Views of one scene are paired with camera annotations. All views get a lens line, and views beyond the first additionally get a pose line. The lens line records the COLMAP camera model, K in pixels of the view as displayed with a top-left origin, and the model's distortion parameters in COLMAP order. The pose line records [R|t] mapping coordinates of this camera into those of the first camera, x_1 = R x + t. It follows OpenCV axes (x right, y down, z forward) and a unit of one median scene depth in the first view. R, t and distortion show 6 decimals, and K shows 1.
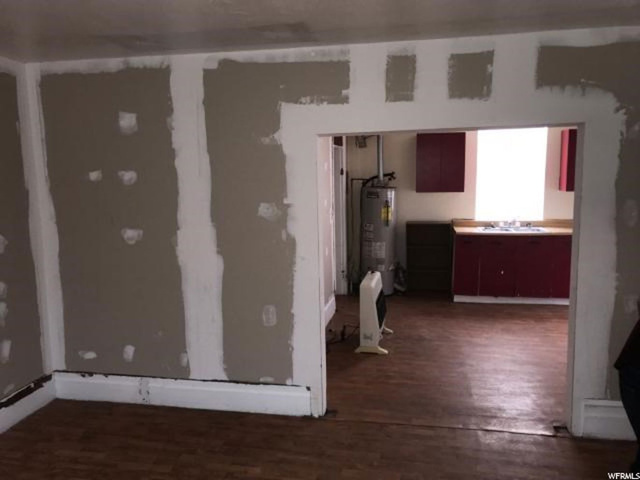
lens RADIAL K [[521.7, 0, 320.7], [0, 521.7, 240.0], [0, 0, 1]] dist [0.020750, -0.023951]
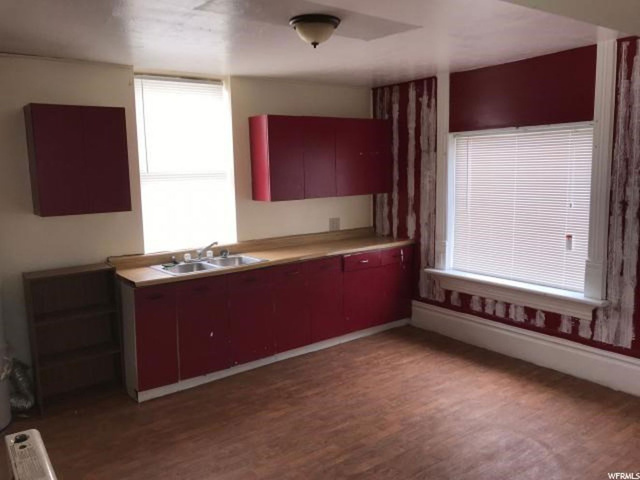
lens RADIAL K [[521.7, 0, 317.2], [0, 521.7, 238.1], [0, 0, 1]] dist [0.020750, -0.023951]
pose [[0.665841, -0.097277, 0.739725, -0.020223], [0.108837, 0.993522, 0.032686, -0.056214], [-0.738112, 0.058746, 0.672115, 0.450686]]
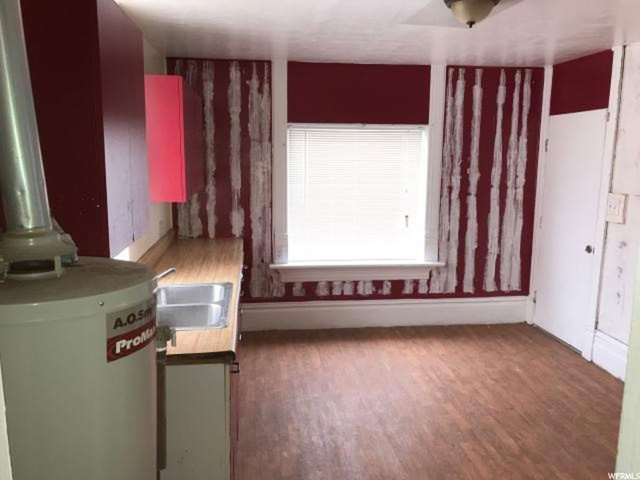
lens RADIAL K [[521.7, 0, 318.3], [0, 521.7, 239.4], [0, 0, 1]] dist [0.020750, -0.023951]
pose [[-0.322215, -0.138087, 0.936541, -0.044125], [0.123139, 0.974785, 0.186092, -0.126161], [-0.938624, 0.175286, -0.297086, 0.963844]]
